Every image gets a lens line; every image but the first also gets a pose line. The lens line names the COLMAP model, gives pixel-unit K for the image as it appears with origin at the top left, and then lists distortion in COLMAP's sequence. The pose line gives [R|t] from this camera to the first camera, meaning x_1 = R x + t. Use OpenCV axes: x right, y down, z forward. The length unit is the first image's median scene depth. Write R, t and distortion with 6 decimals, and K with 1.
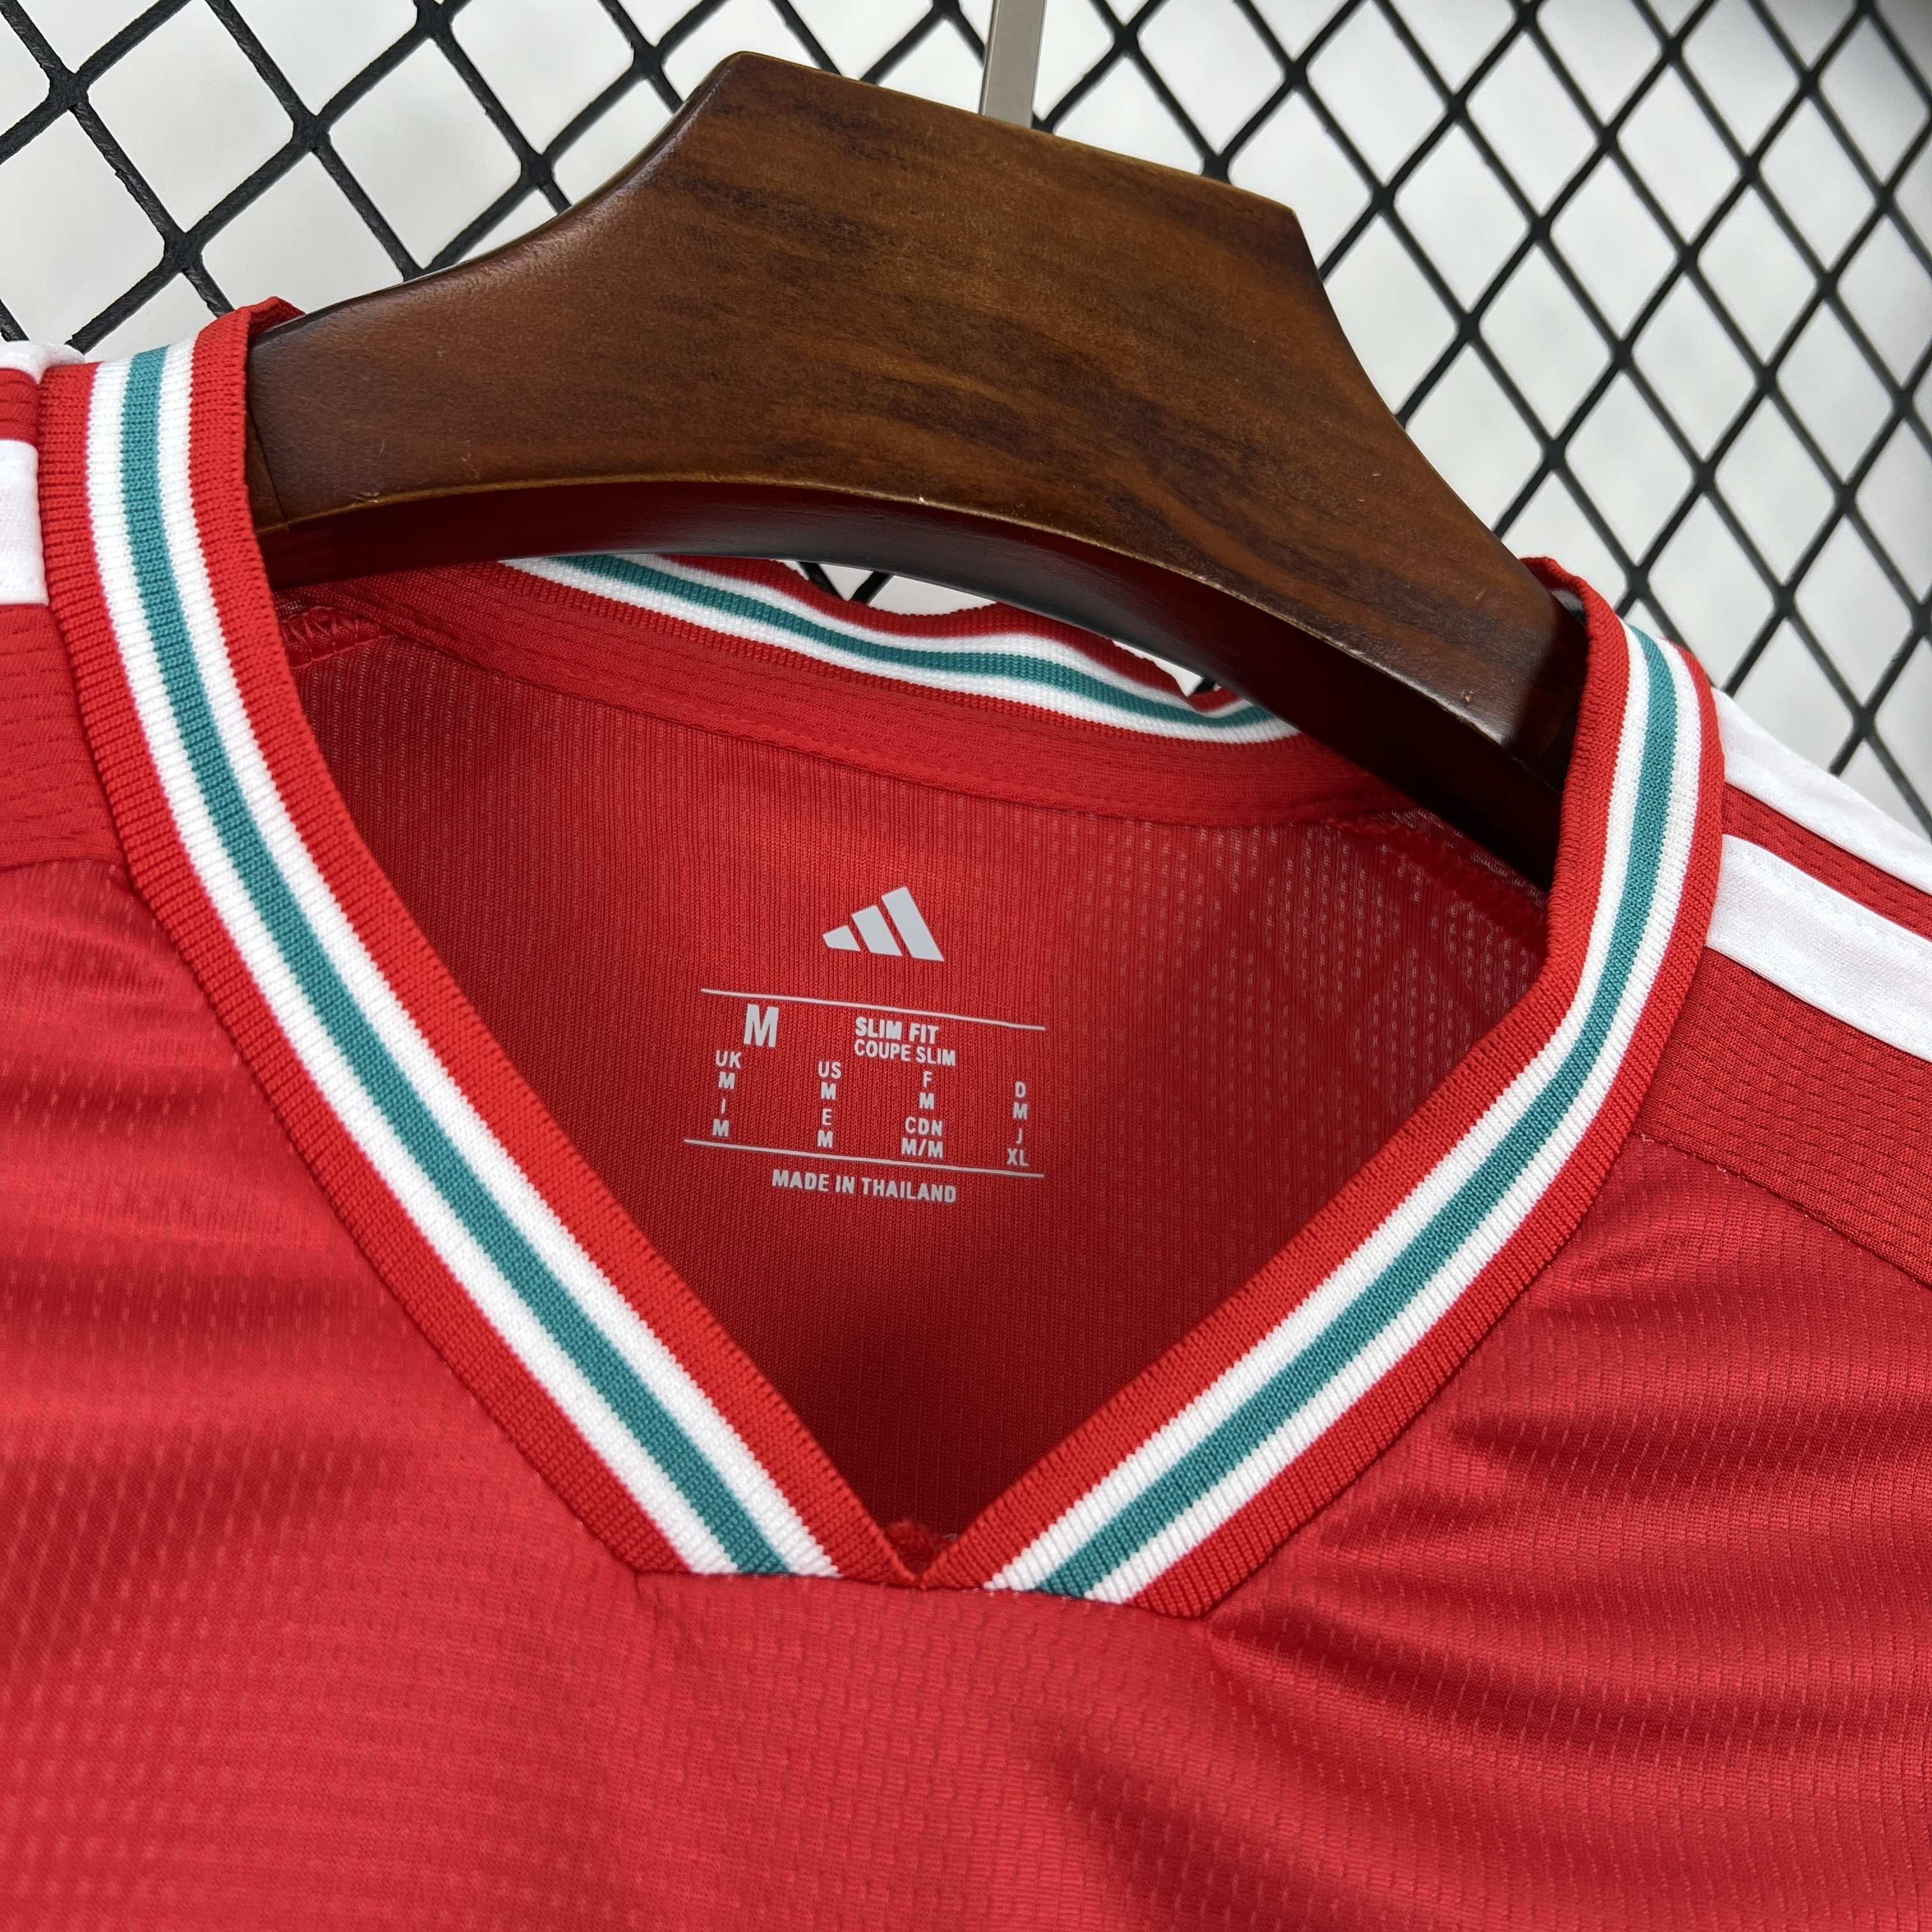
lens RADIAL K [[1993.4, 0, 966.0], [0, 1993.4, 966.0], [0, 0, 1]] dist [0.127572, -0.323418]
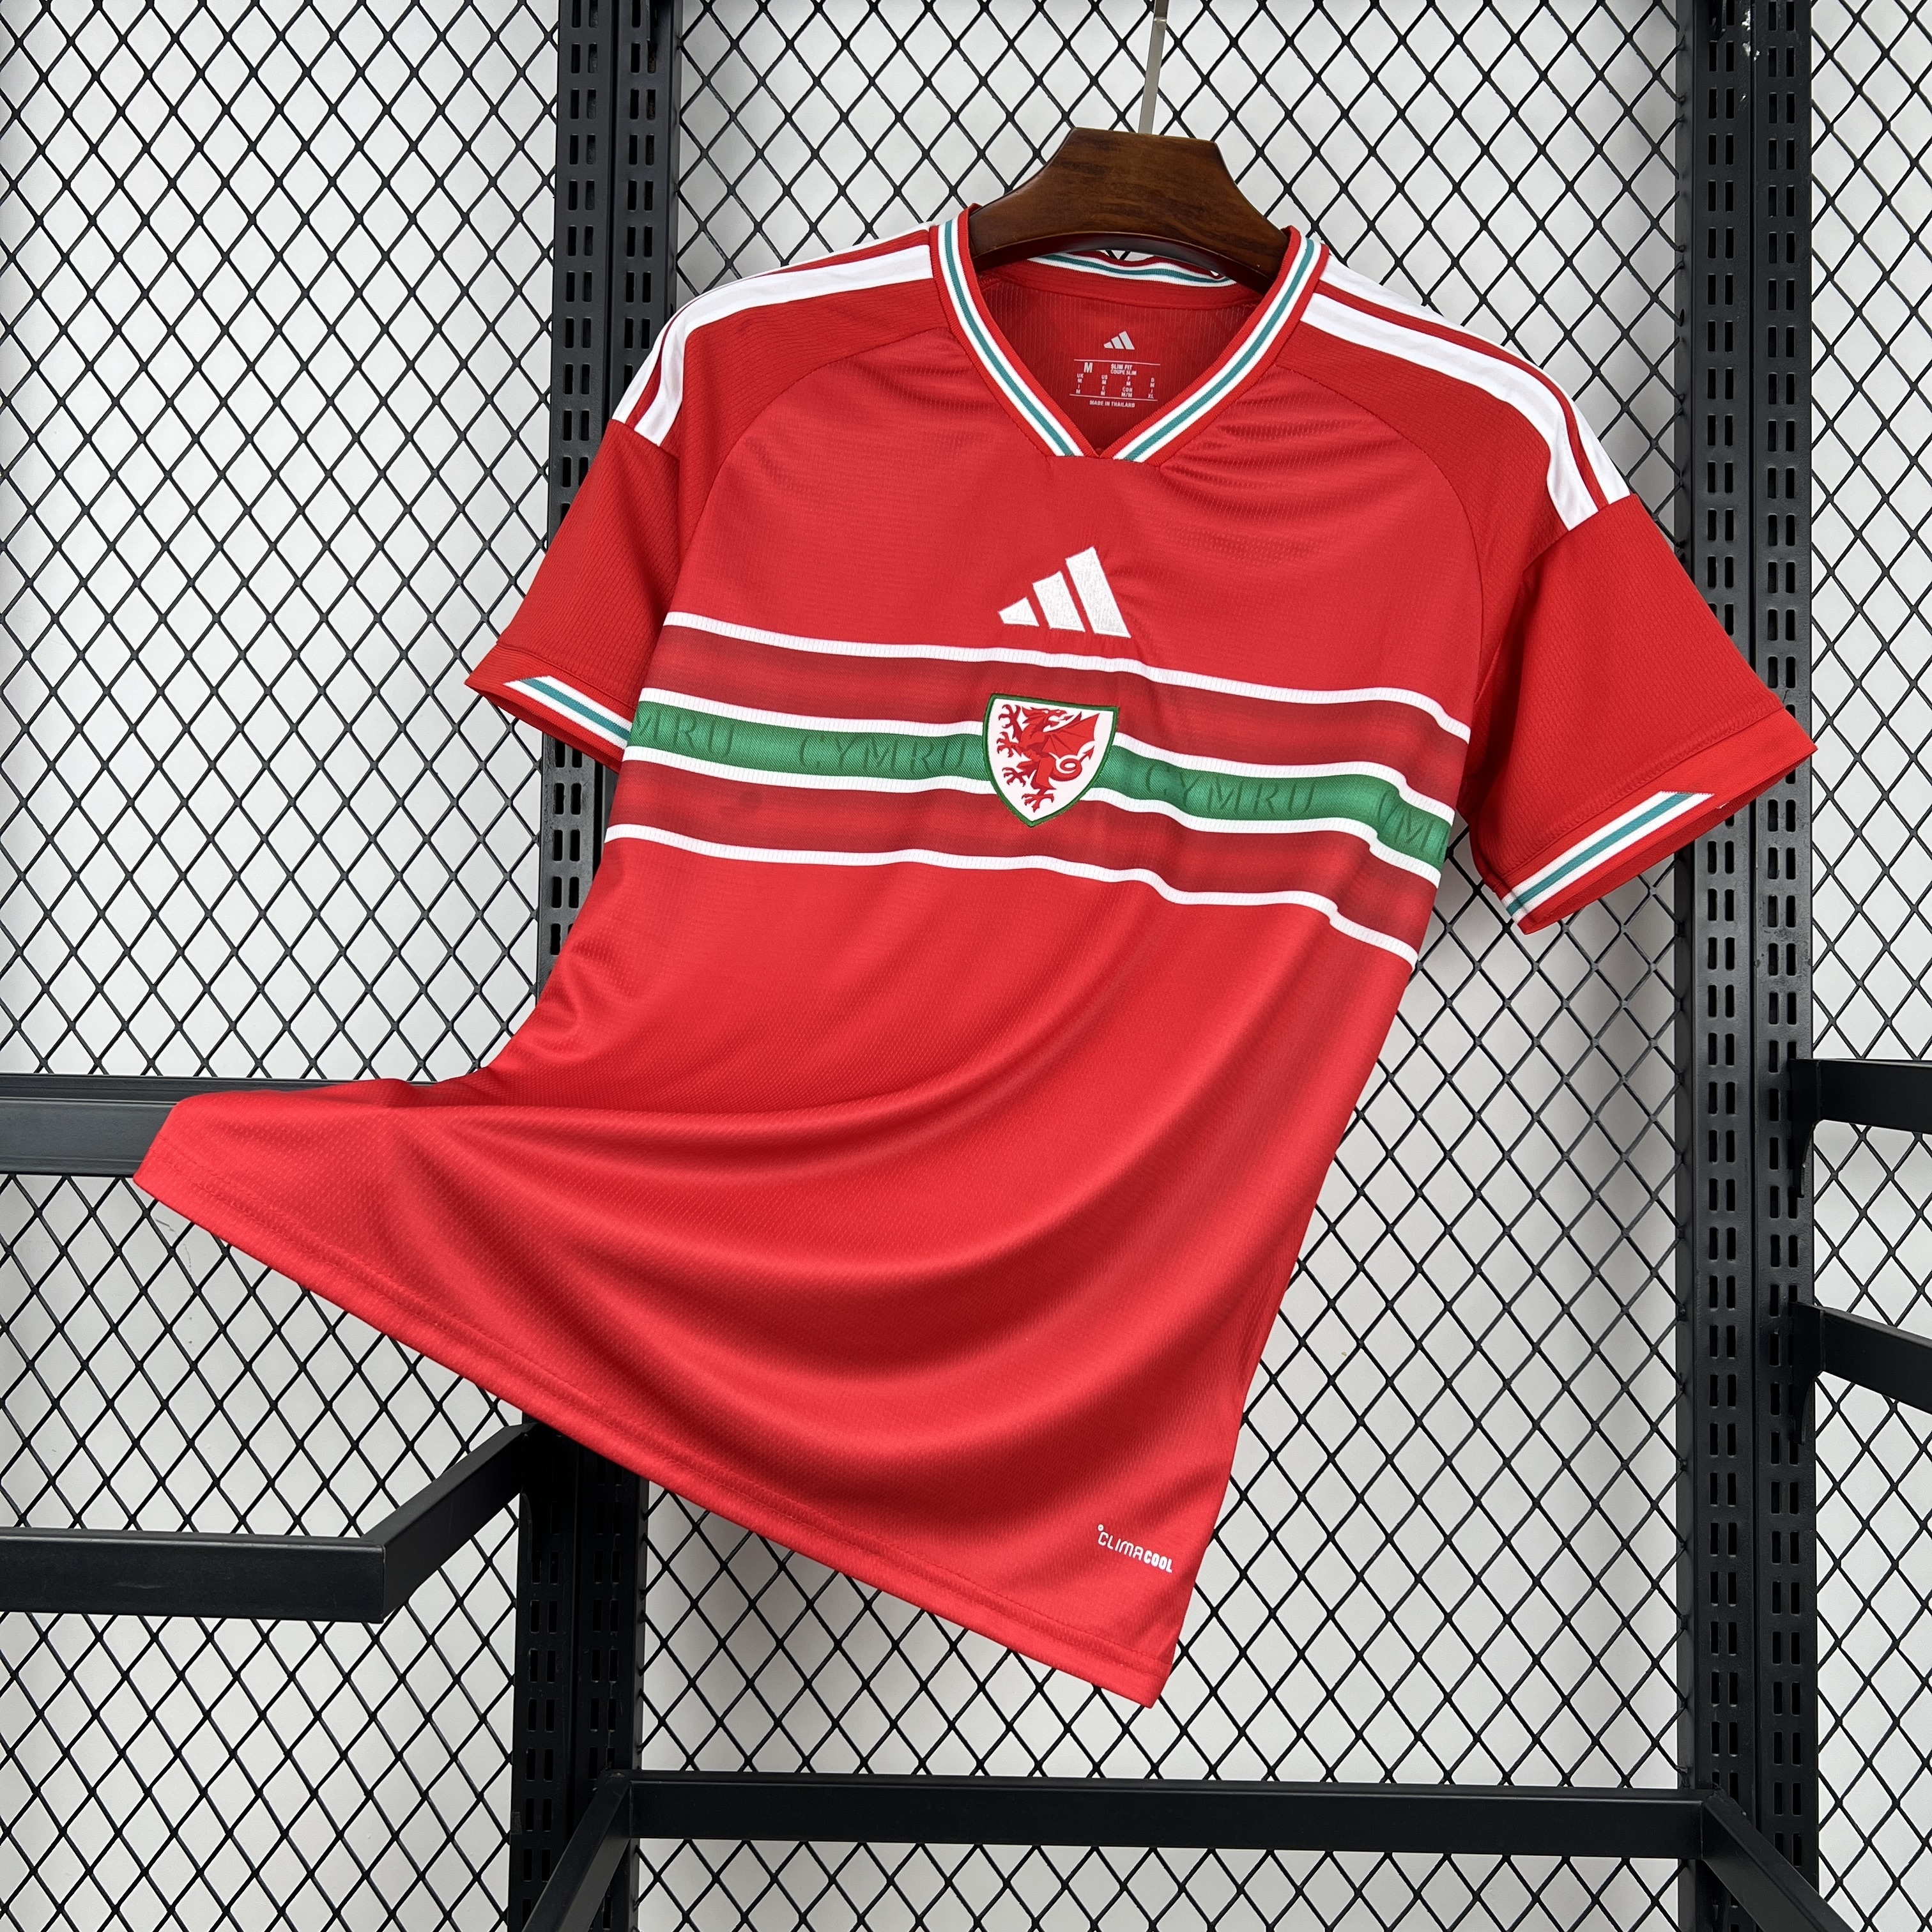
lens RADIAL K [[1993.4, 0, 966.0], [0, 1993.4, 966.0], [0, 0, 1]] dist [0.127572, -0.323418]
pose [[0.935276, 0.006184, -0.353866, 1.159421], [0.039543, 0.991761, 0.121843, 0.751603], [0.351704, -0.127950, 0.927326, -3.166708]]
